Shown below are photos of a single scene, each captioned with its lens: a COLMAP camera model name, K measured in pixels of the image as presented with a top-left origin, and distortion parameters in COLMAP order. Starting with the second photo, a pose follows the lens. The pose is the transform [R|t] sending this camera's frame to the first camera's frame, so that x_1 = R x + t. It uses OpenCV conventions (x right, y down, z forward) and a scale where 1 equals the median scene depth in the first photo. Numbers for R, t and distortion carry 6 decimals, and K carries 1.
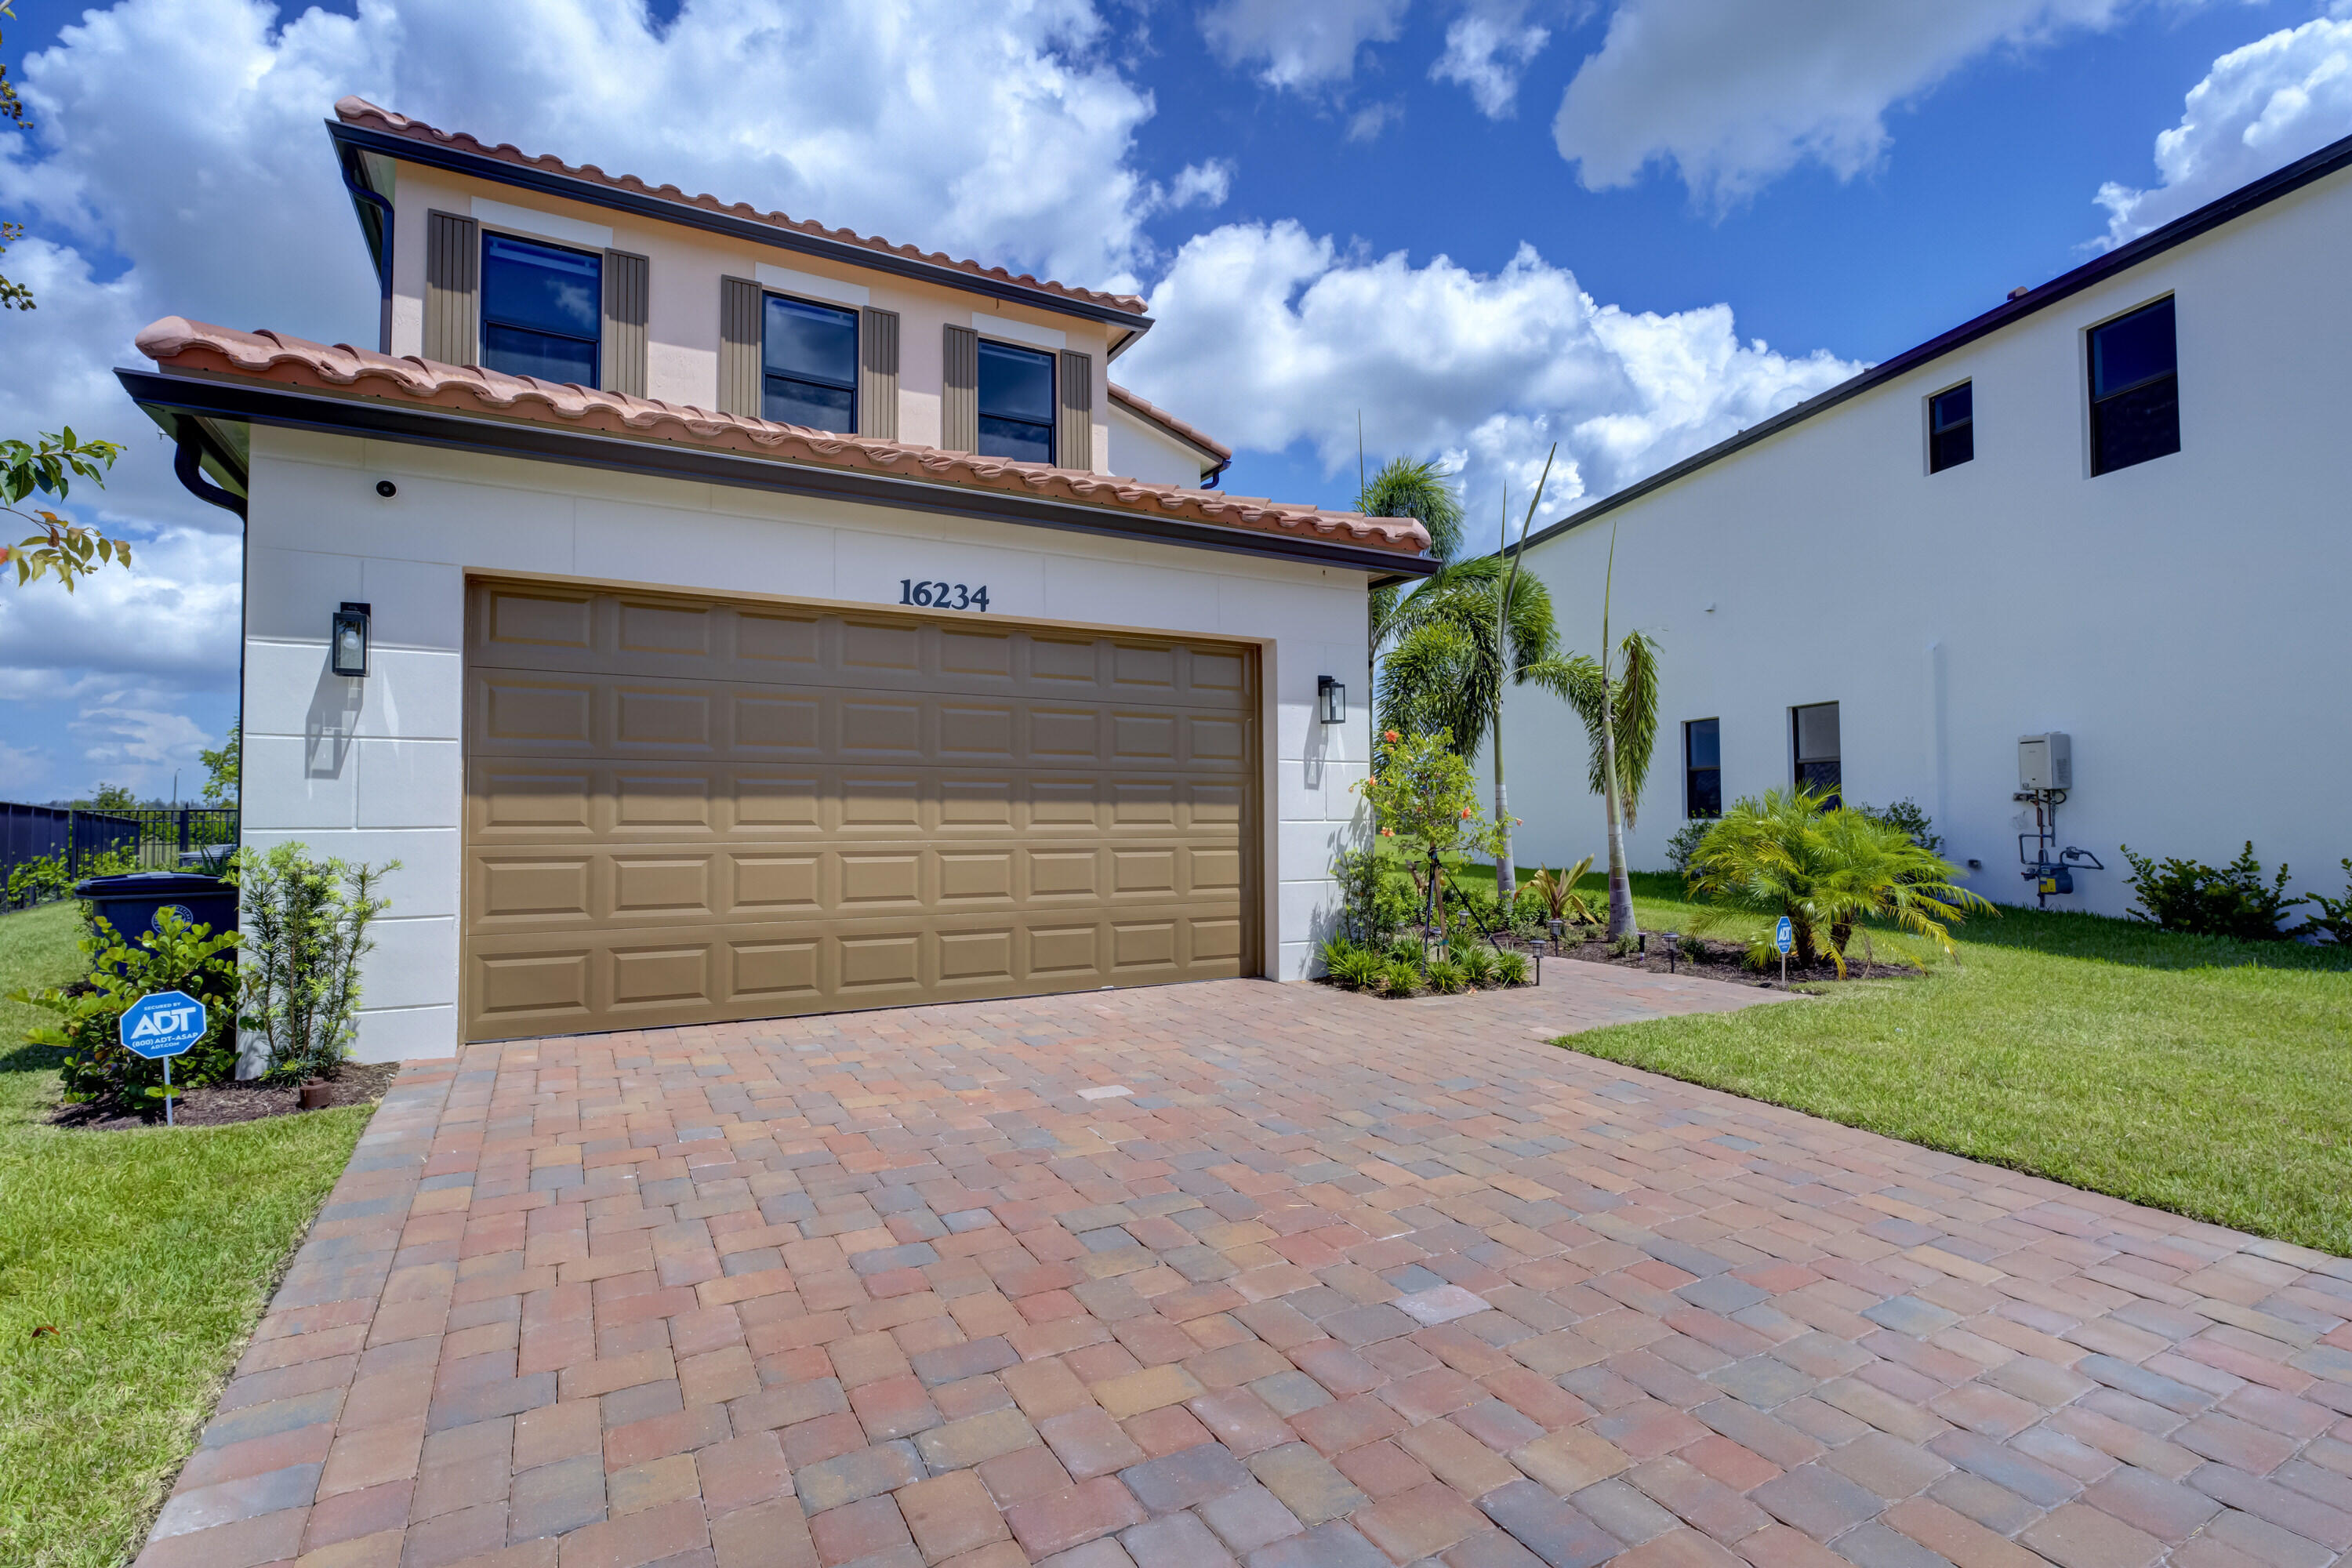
lens RADIAL K [[1107.0, 0, 1176.1], [0, 1107.0, 771.9], [0, 0, 1]] dist [0.001313, 0.001553]
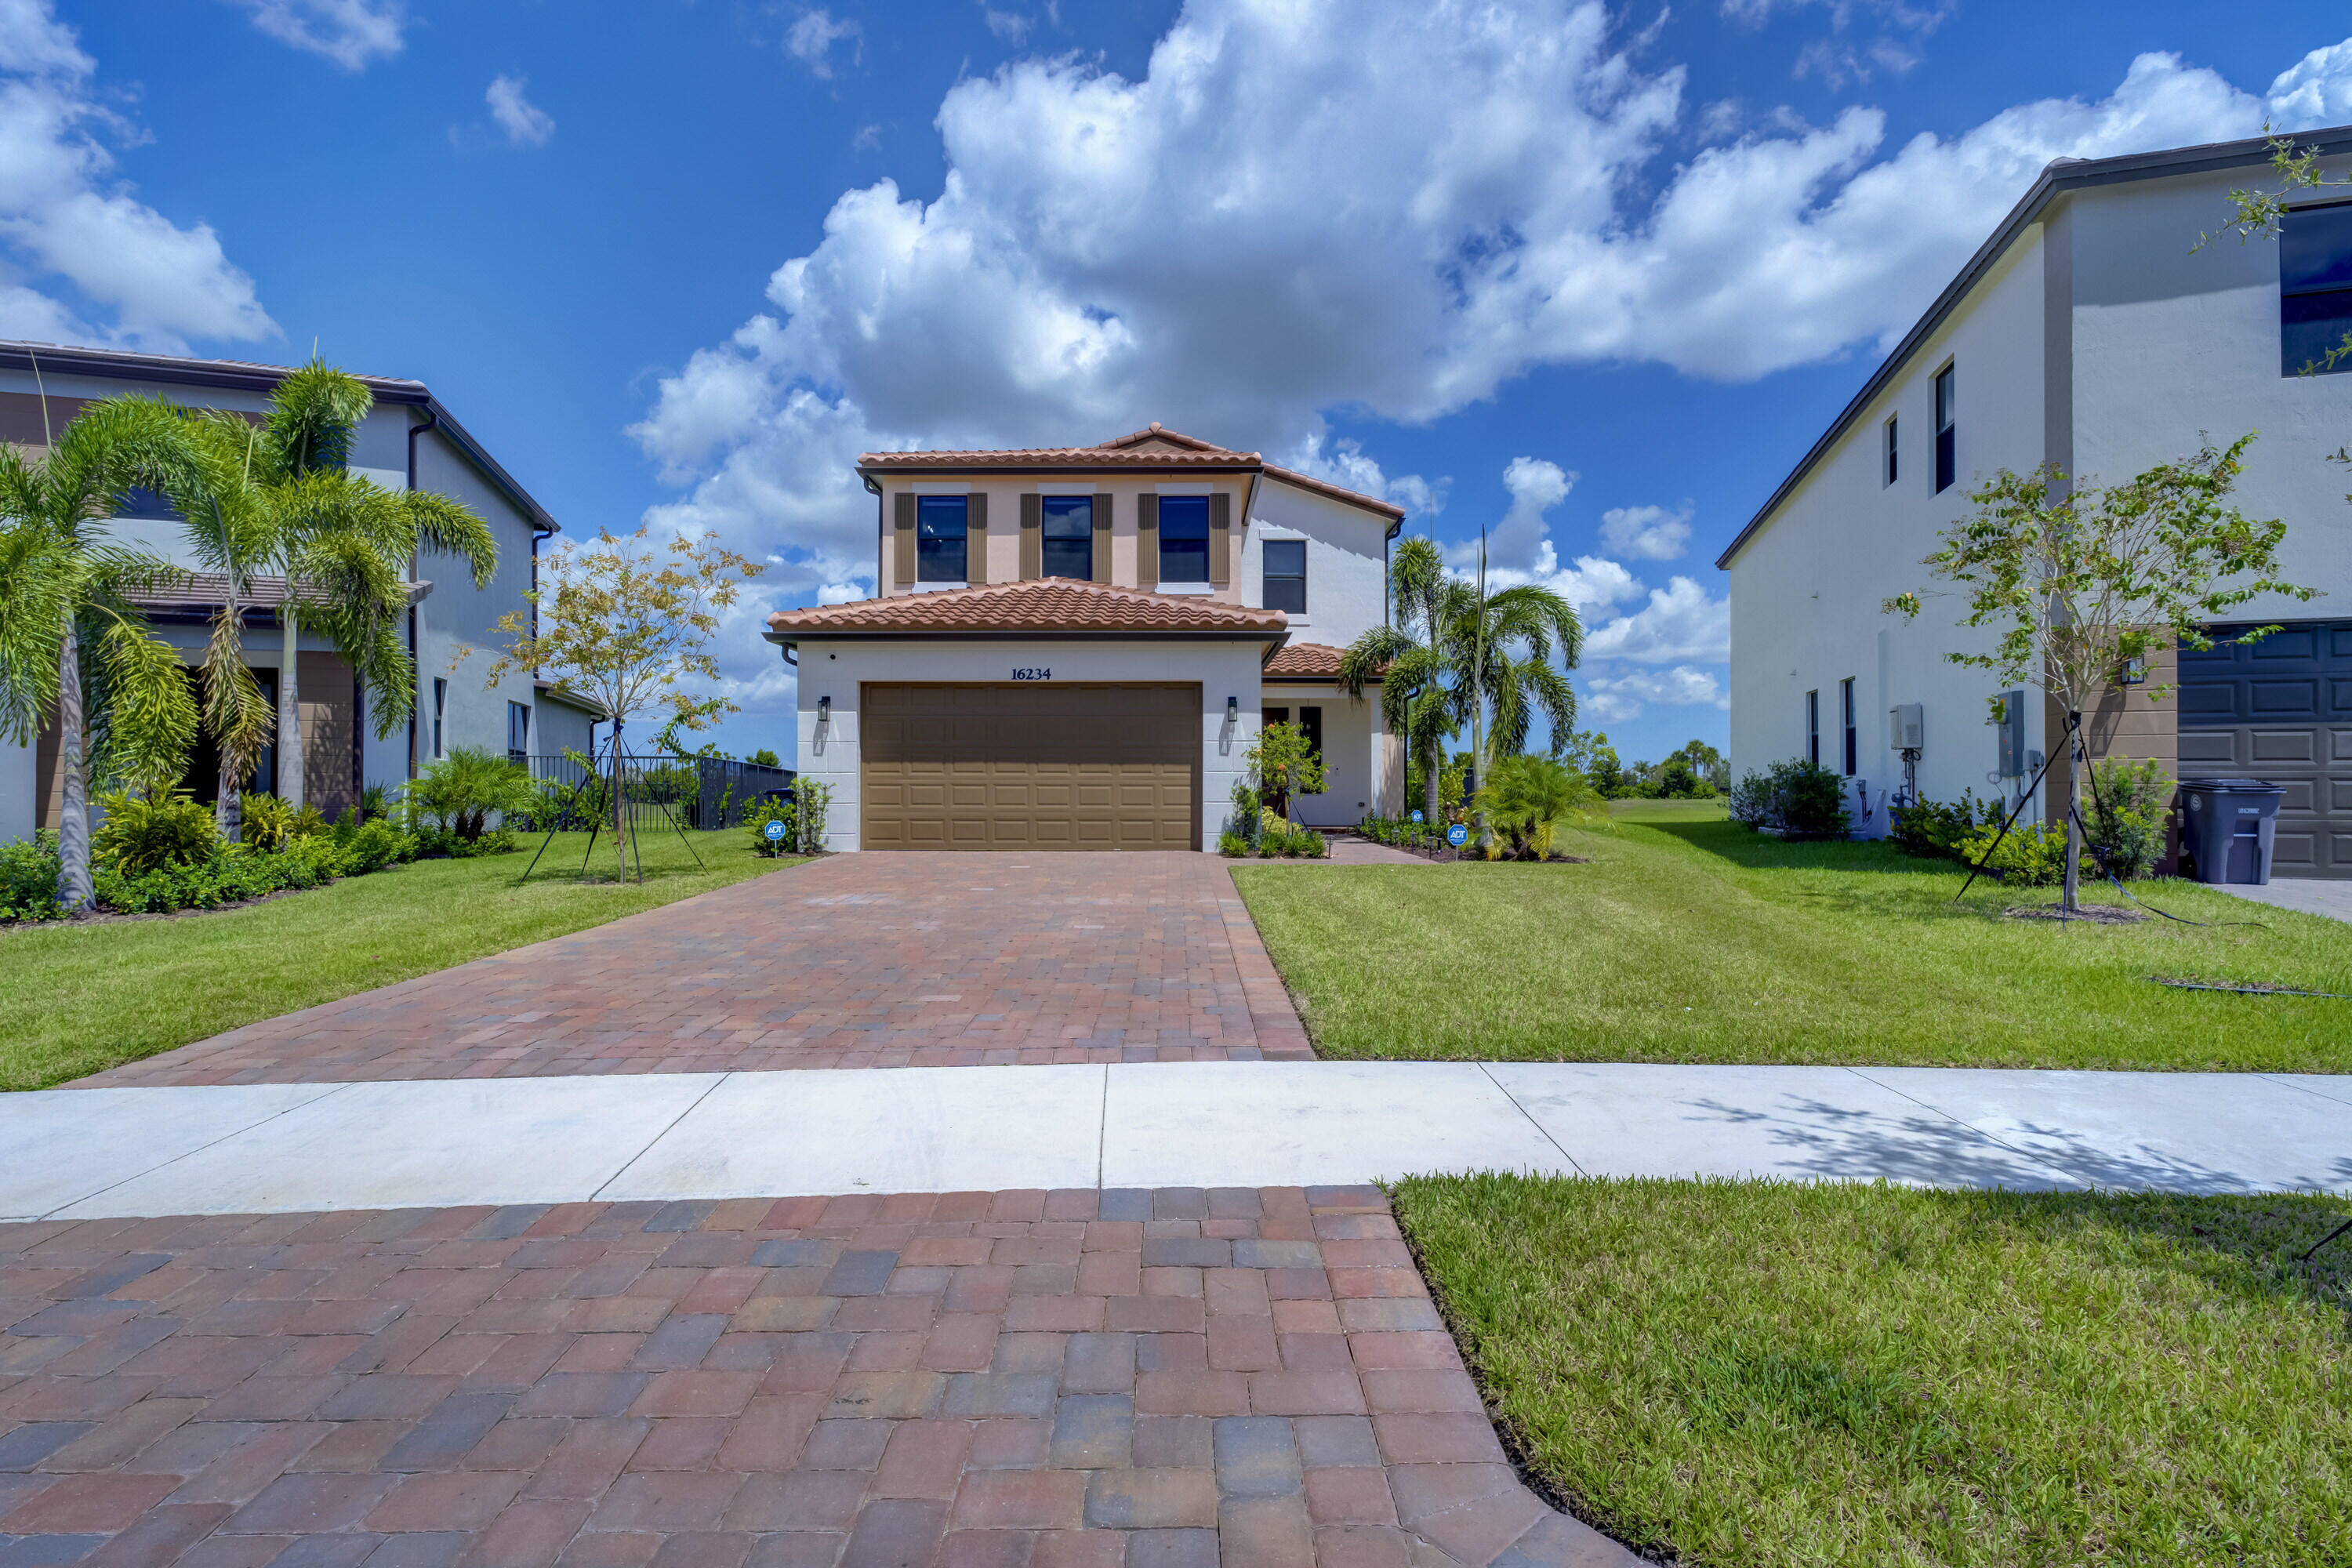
lens RADIAL K [[1107.0, 0, 1184.0], [0, 1107.0, 783.4], [0, 0, 1]] dist [0.001313, 0.001553]
pose [[0.873444, 0.000611, -0.486924, 0.983596], [0.017844, 0.999287, 0.033264, -0.001747], [0.486597, -0.037743, 0.872811, -0.719307]]
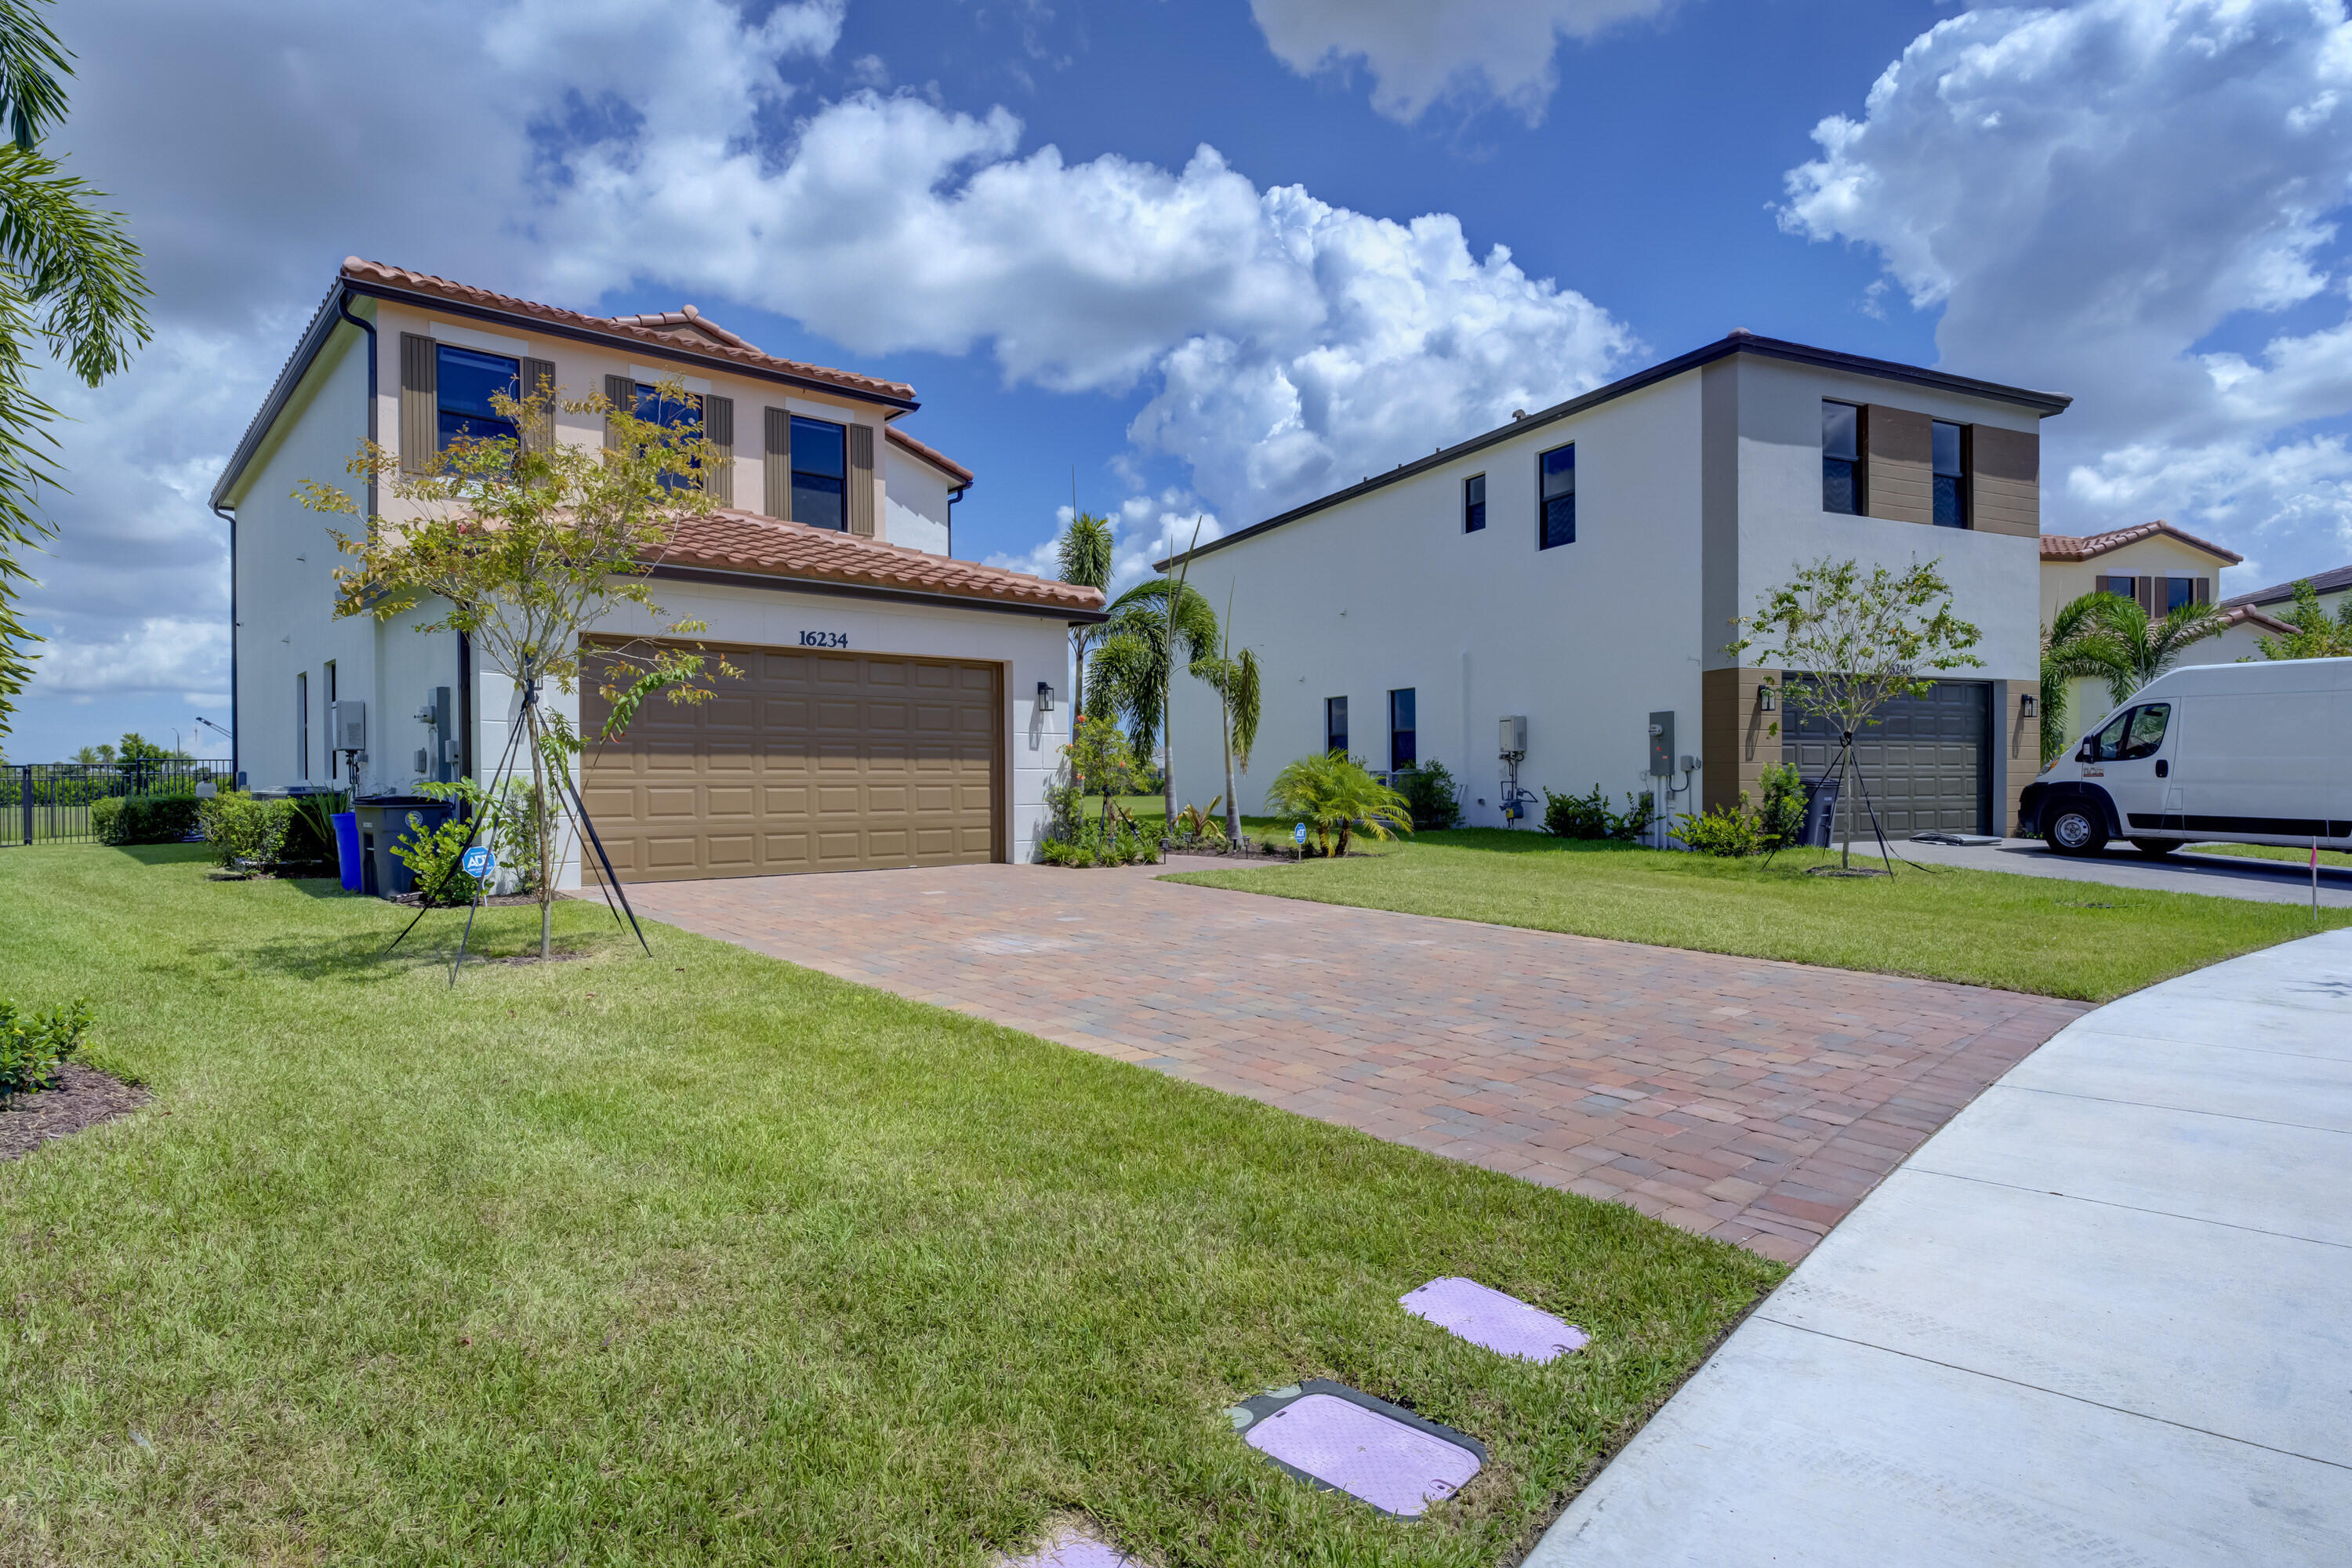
lens RADIAL K [[1311.9, 0, 1176.8], [0, 1311.9, 789.3], [0, 0, 1]] dist [-0.020088, -0.002136]
pose [[0.975968, -0.004555, 0.217865, -0.094969], [-0.004909, 0.999068, 0.042880, -0.011073], [-0.217857, -0.042919, 0.975036, -0.949919]]
